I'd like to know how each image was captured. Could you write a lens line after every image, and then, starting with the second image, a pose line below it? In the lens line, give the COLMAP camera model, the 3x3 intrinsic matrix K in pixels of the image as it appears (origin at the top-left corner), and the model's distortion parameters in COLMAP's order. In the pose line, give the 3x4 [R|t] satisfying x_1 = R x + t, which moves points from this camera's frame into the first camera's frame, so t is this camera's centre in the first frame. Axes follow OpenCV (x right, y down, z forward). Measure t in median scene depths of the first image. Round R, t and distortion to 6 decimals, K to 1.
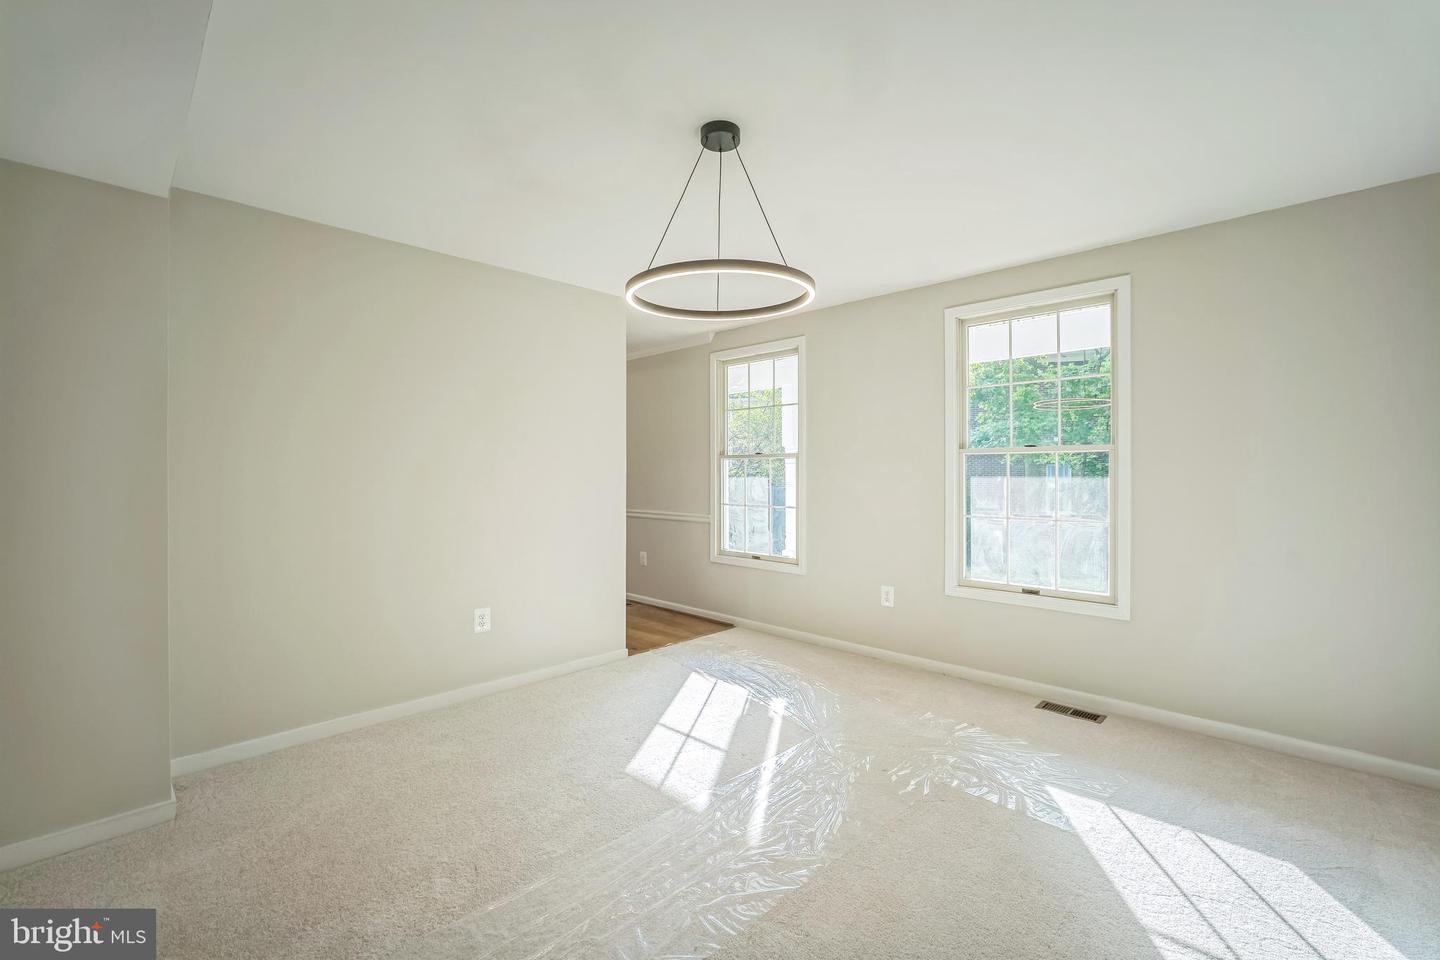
lens RADIAL K [[611.2, 0, 723.2], [0, 611.2, 473.2], [0, 0, 1]] dist [-0.035883, 0.012058]
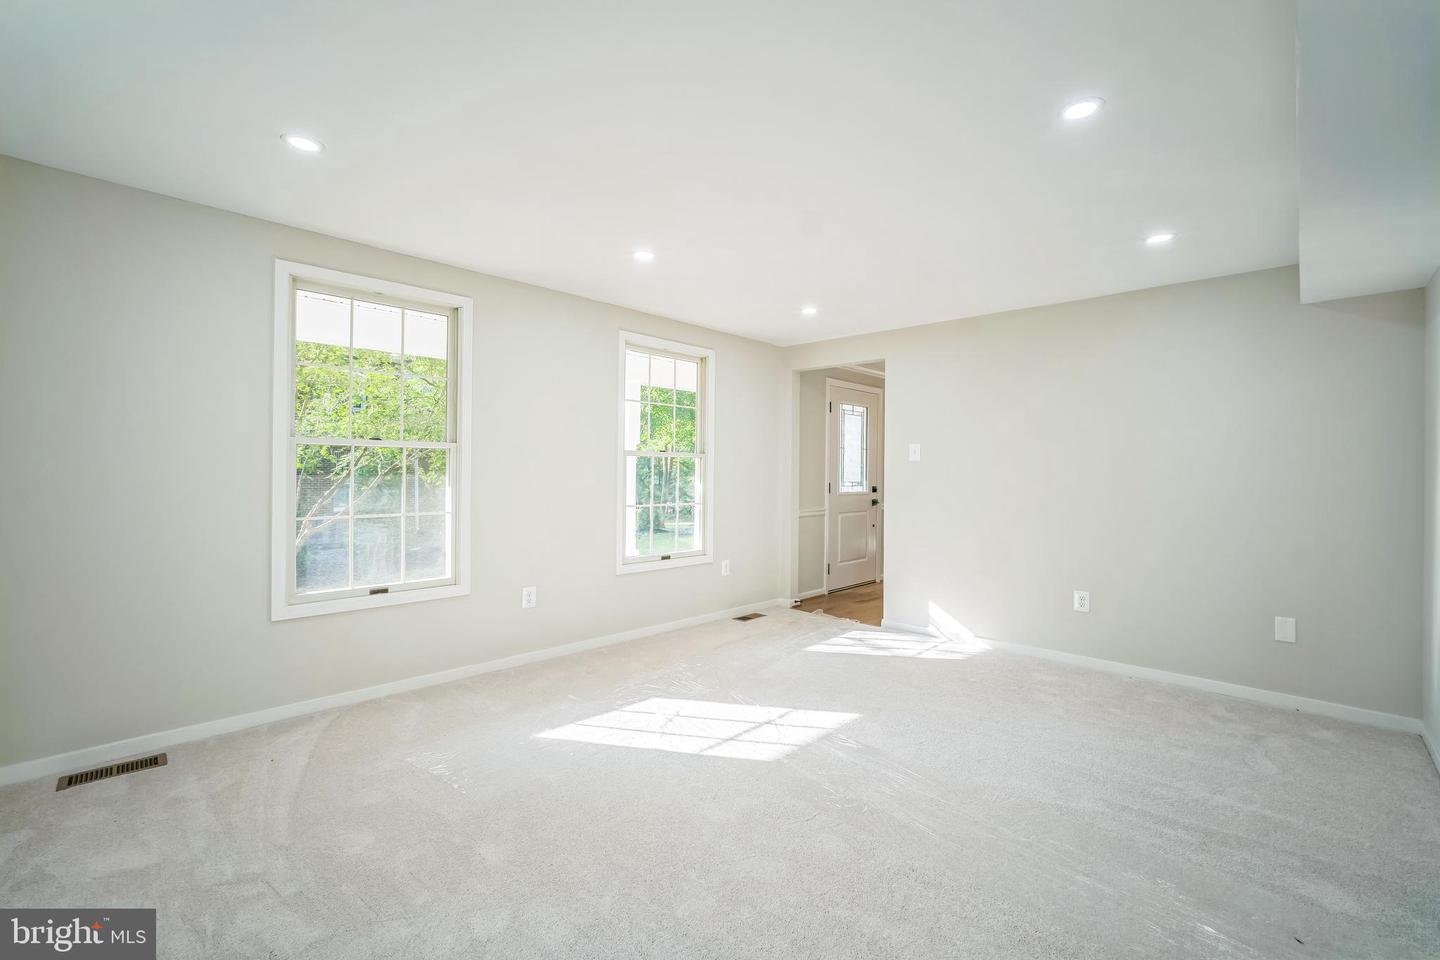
lens RADIAL K [[628.8, 0, 720.0], [0, 628.8, 480.0], [0, 0, 1]] dist [-0.037025, 0.034936]
pose [[0.002582, -0.013144, 0.999910, -0.727913], [-0.011829, 0.999843, 0.013173, -0.000525], [-0.999927, -0.011862, 0.002426, 0.693943]]
